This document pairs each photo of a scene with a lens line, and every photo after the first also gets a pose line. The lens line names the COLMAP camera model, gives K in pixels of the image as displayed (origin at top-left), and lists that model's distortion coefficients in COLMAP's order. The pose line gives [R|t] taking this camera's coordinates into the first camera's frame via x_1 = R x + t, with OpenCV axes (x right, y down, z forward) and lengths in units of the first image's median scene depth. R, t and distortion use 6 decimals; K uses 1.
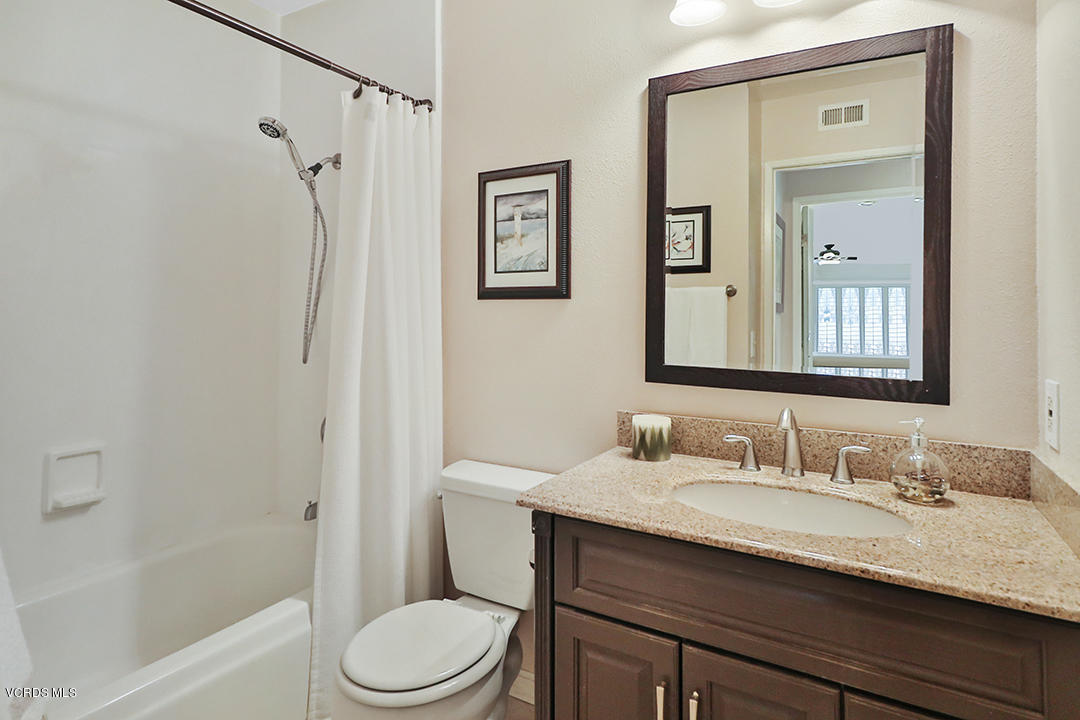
lens RADIAL K [[584.9, 0, 541.6], [0, 584.9, 308.6], [0, 0, 1]] dist [-0.022061, -0.000411]
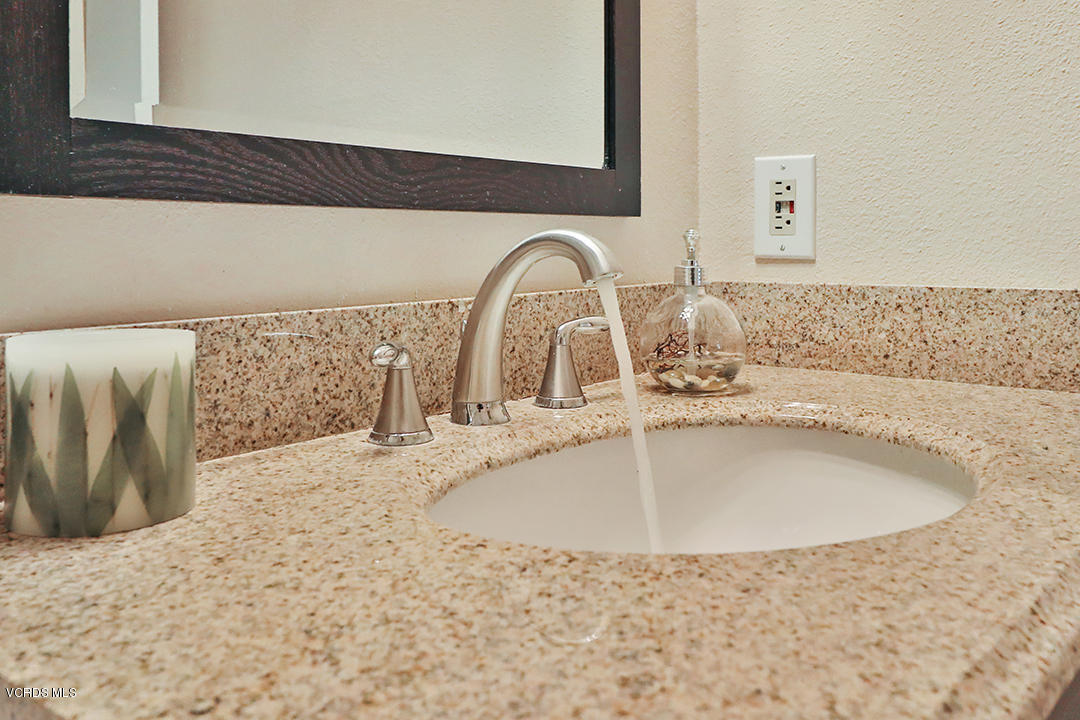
lens RADIAL K [[924.6, 0, 540.0], [0, 924.6, 360.0], [0, 0, 1]] dist [-0.001778, -0.000951]
pose [[0.241223, -0.152419, 0.958426, -0.130898], [0.013874, 0.988030, 0.153635, 0.159633], [-0.970371, -0.023763, 0.240450, 0.840613]]
